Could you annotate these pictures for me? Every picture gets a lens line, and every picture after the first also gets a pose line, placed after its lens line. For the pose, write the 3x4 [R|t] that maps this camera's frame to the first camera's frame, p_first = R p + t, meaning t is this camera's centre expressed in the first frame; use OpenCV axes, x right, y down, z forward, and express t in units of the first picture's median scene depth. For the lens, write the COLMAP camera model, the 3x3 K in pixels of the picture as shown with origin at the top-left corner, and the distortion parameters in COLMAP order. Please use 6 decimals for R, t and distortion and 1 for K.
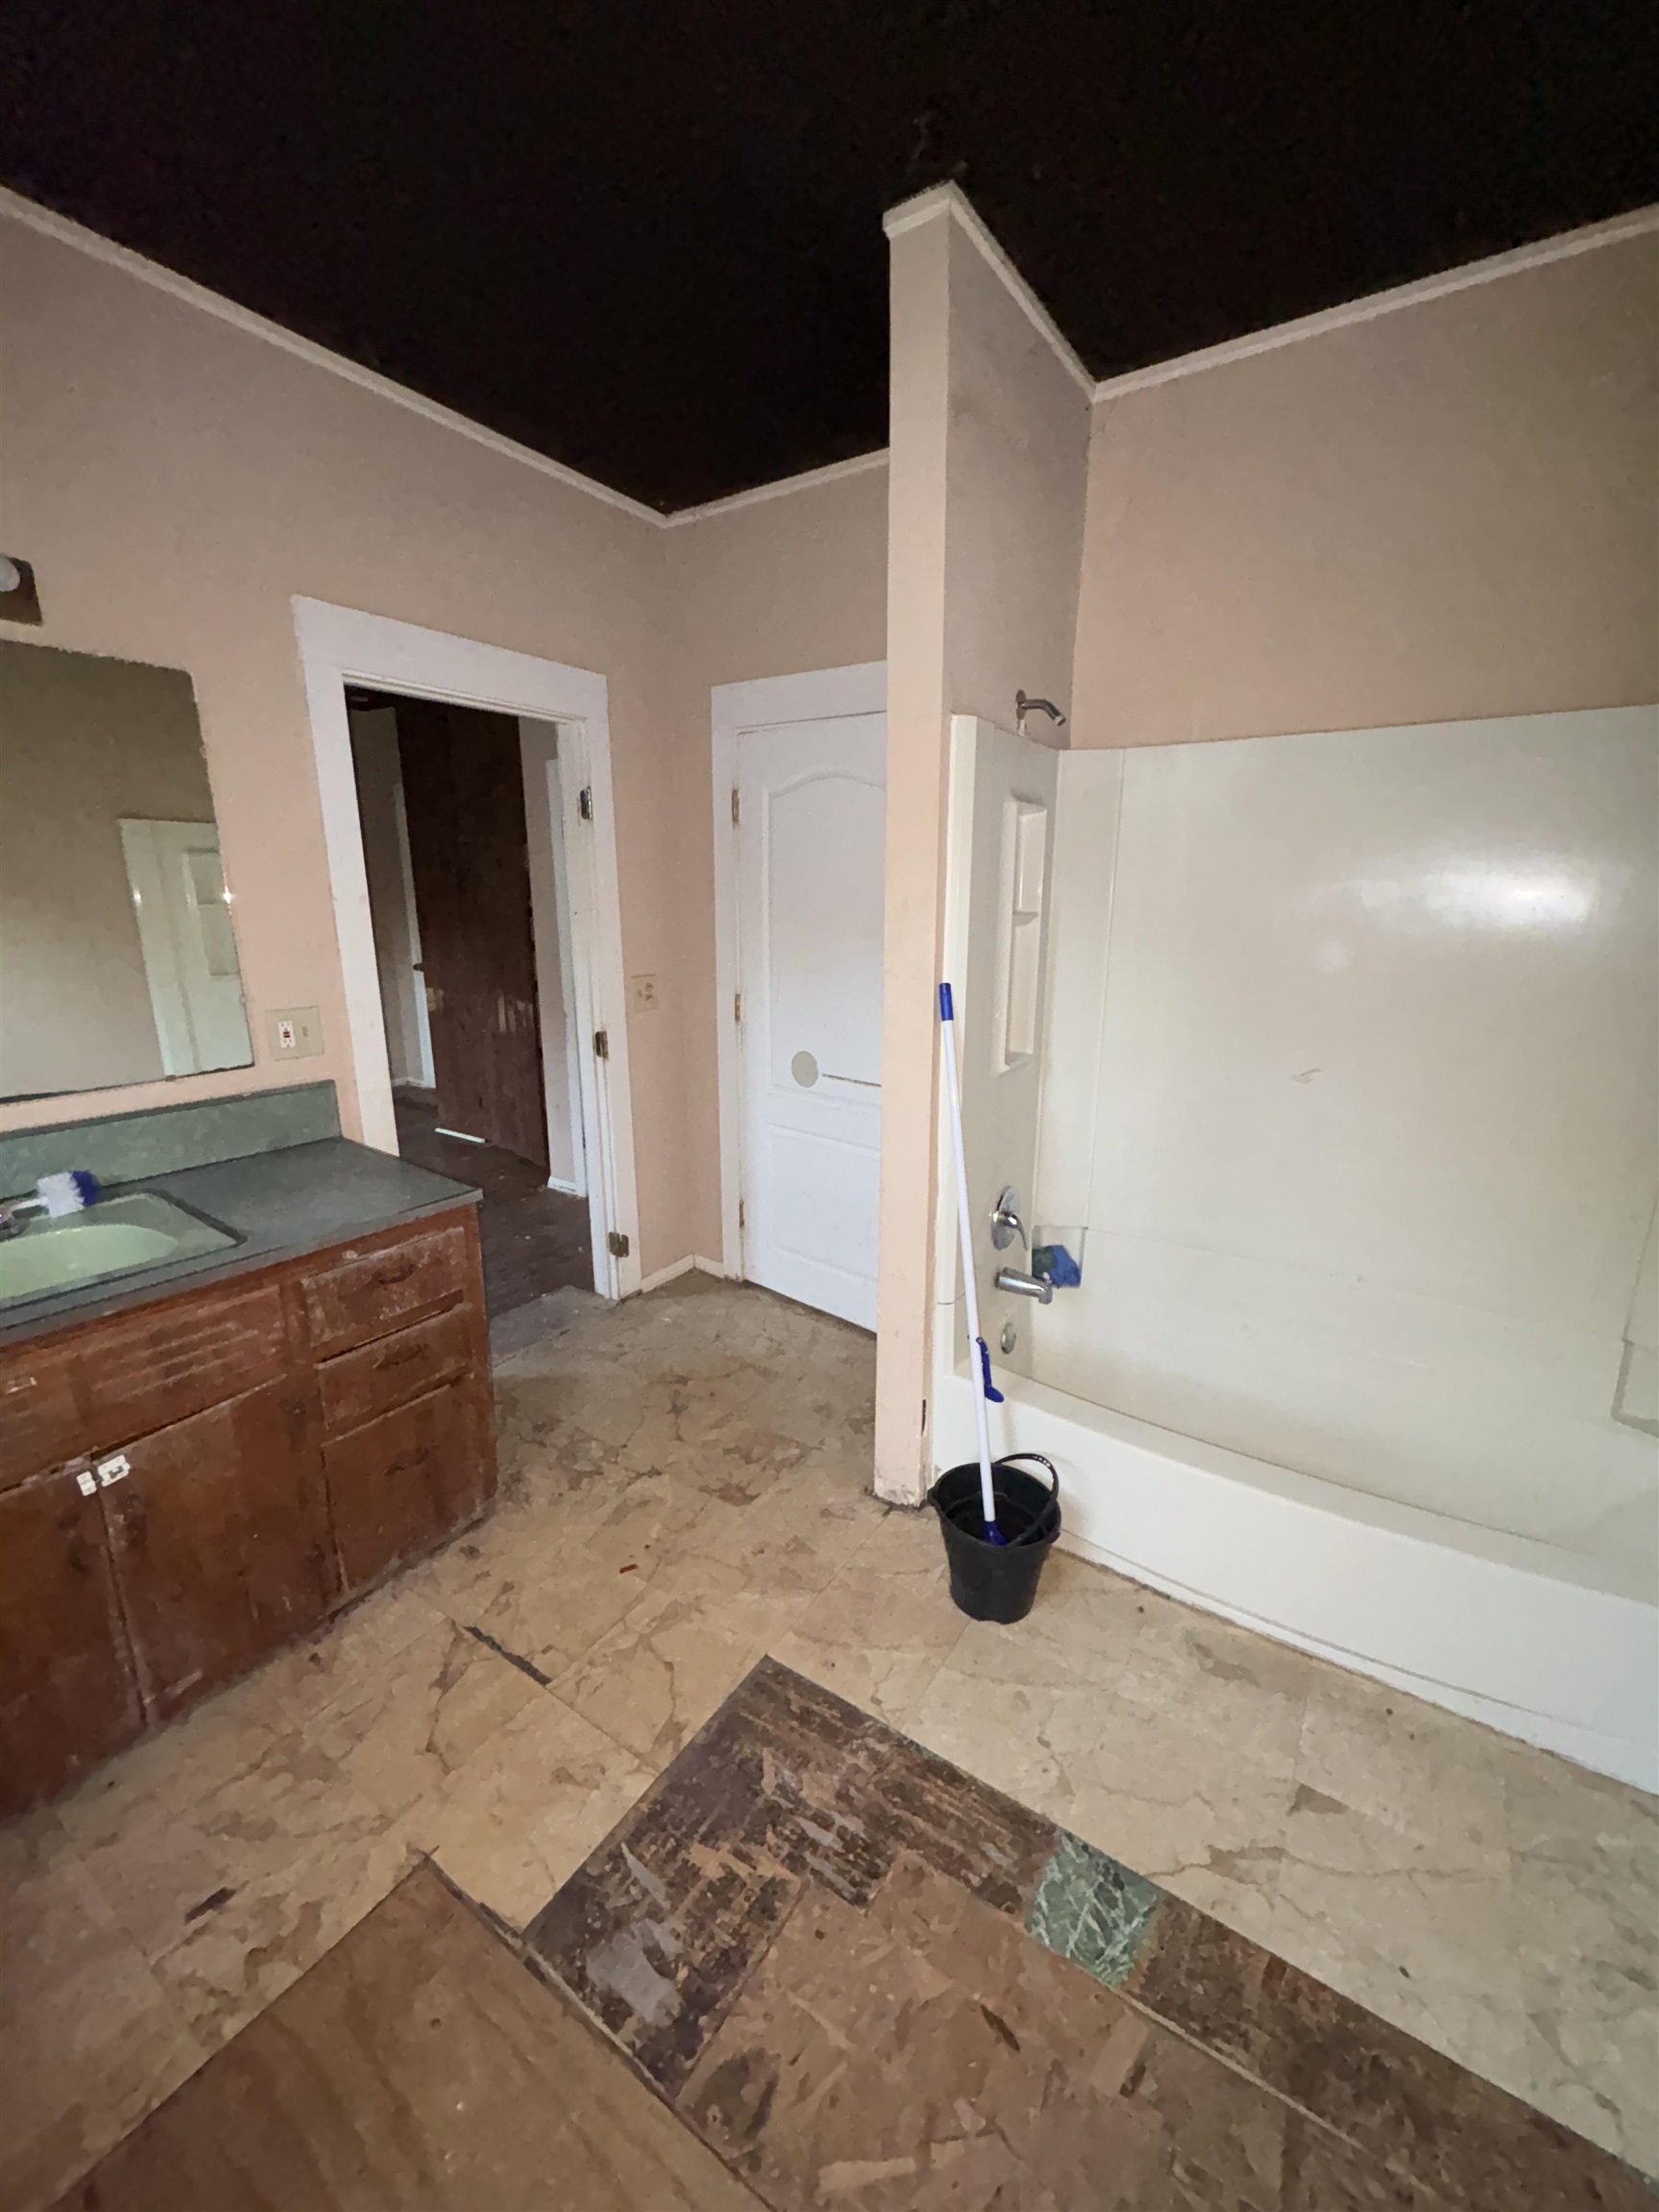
lens RADIAL K [[886.4, 0, 831.0], [0, 886.4, 1107.2], [0, 0, 1]] dist [0.000842, 0.000092]
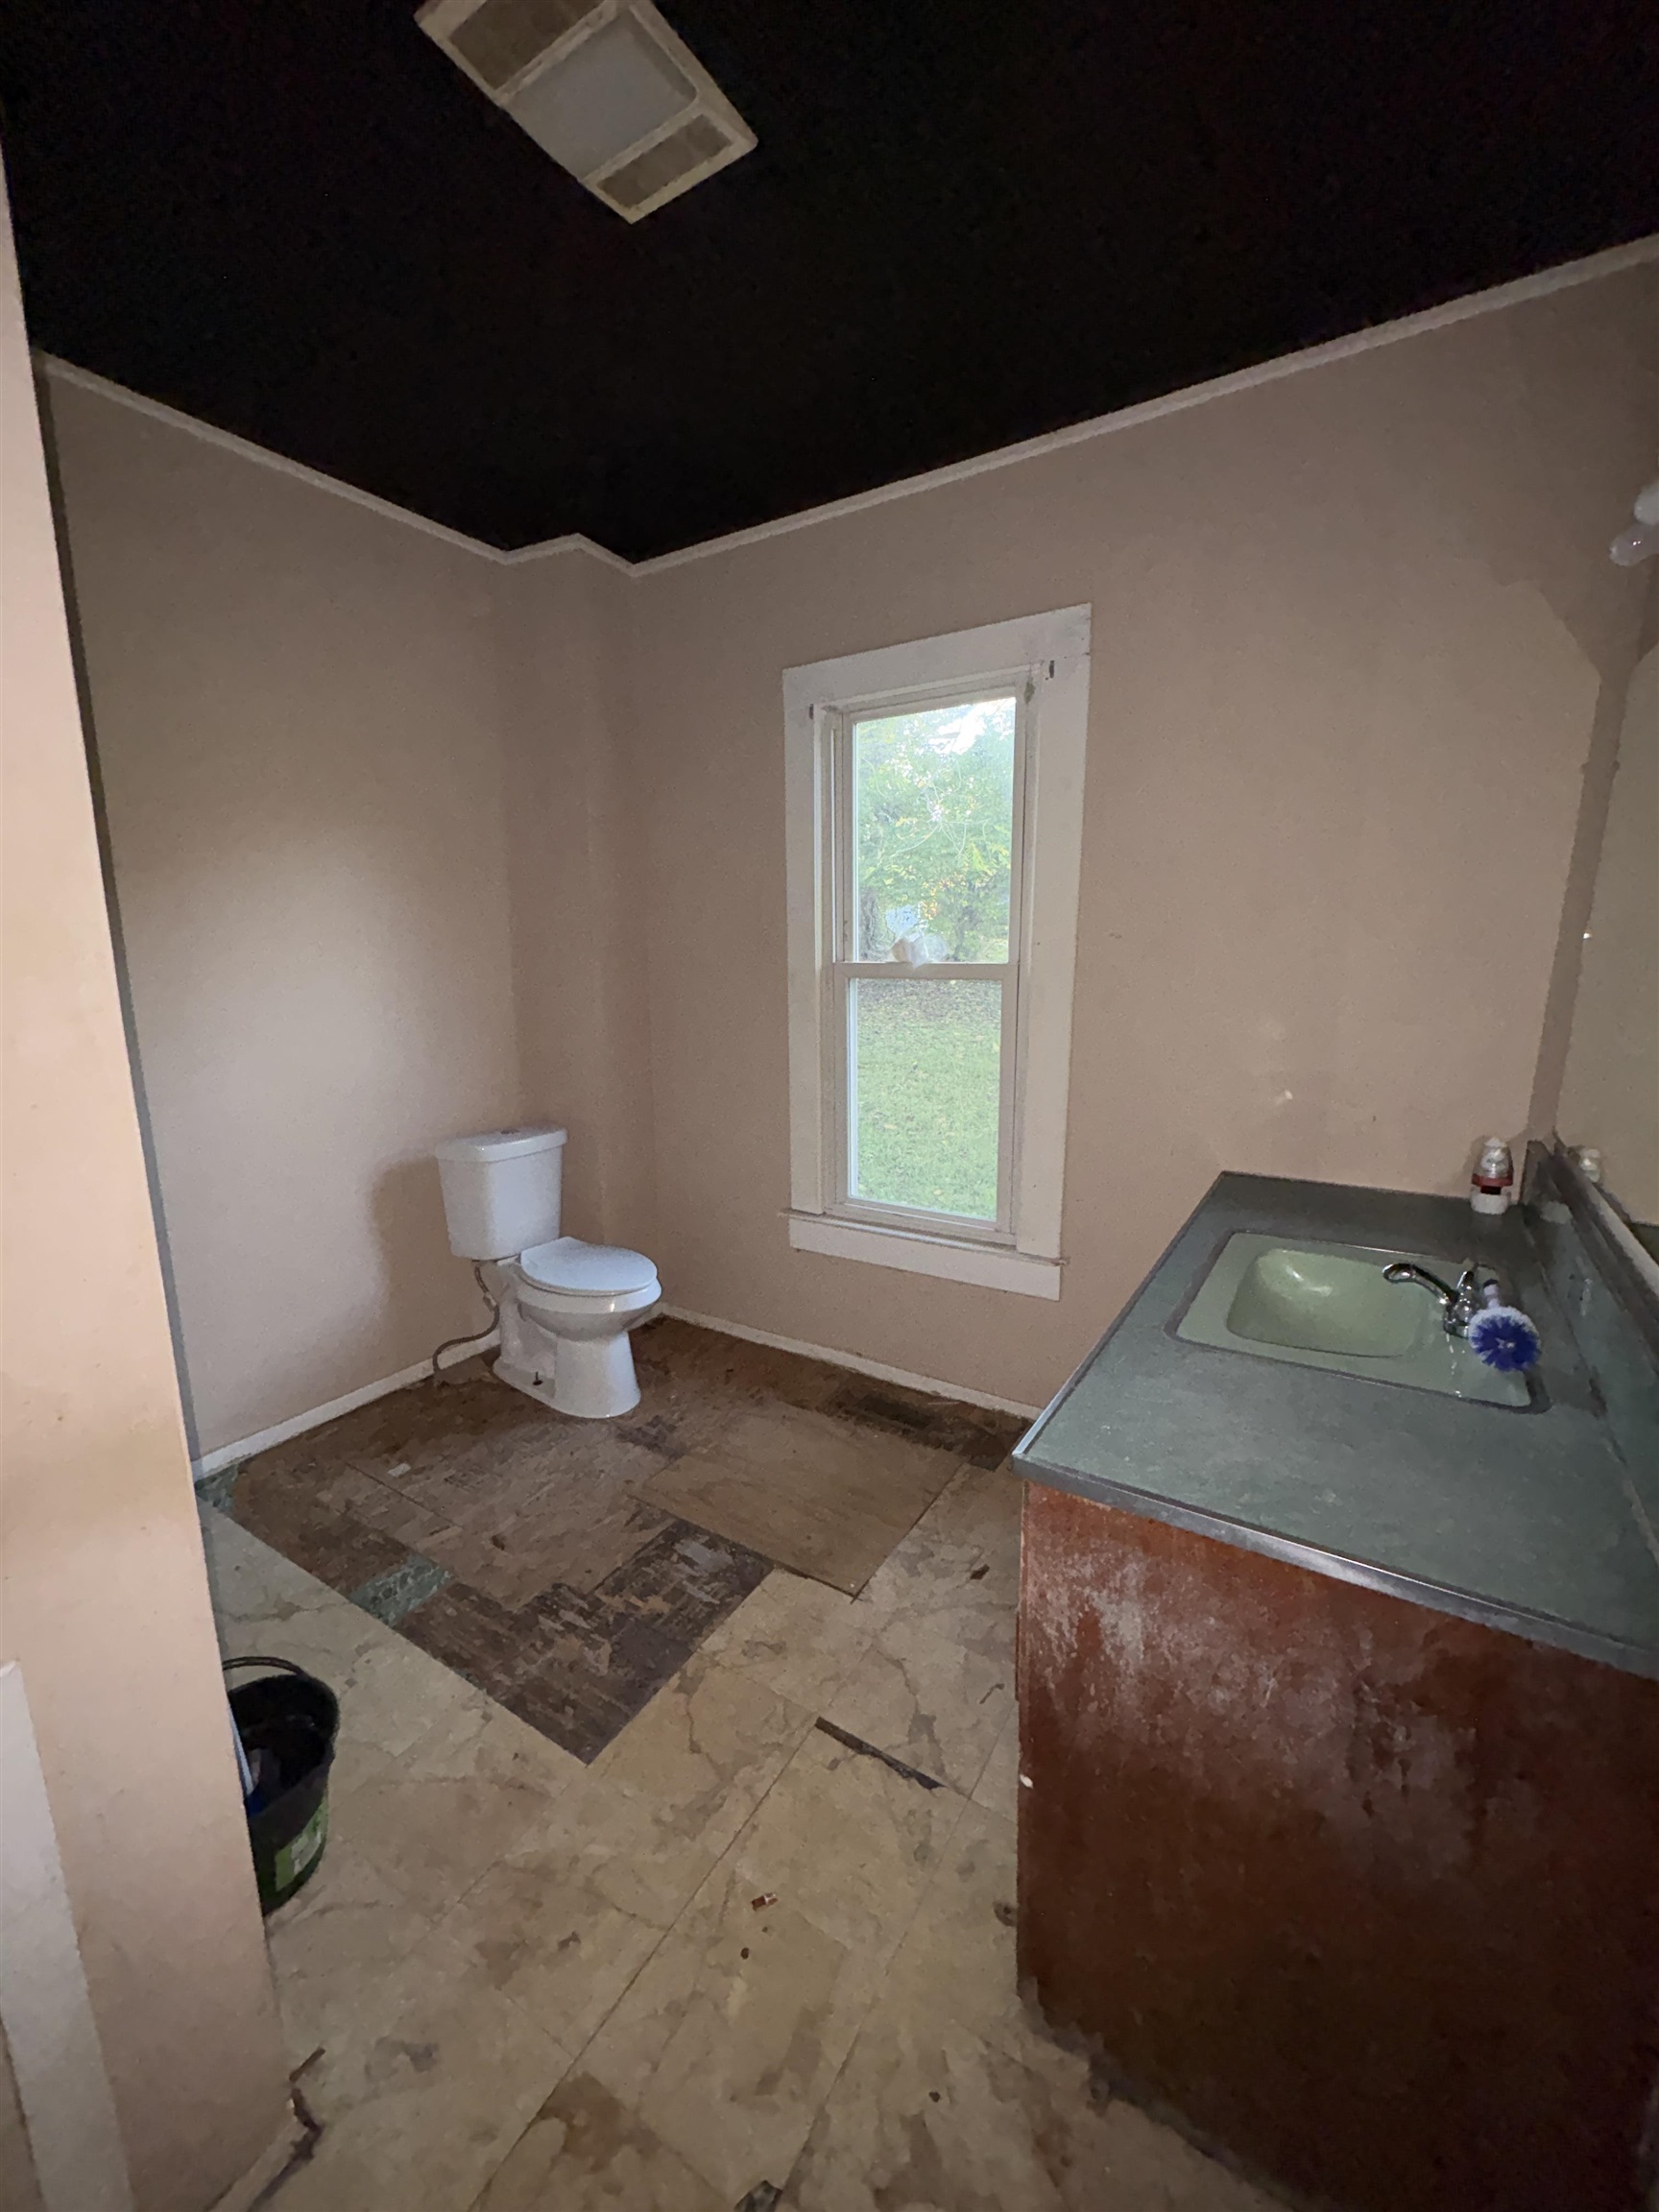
lens RADIAL K [[886.4, 0, 832.3], [0, 886.4, 1109.3], [0, 0, 1]] dist [0.000842, 0.000092]
pose [[-0.999429, 0.007743, -0.032891, -0.340136], [-0.006630, 0.909529, 0.415588, -0.414917], [0.033133, 0.415569, -0.908958, 1.776369]]
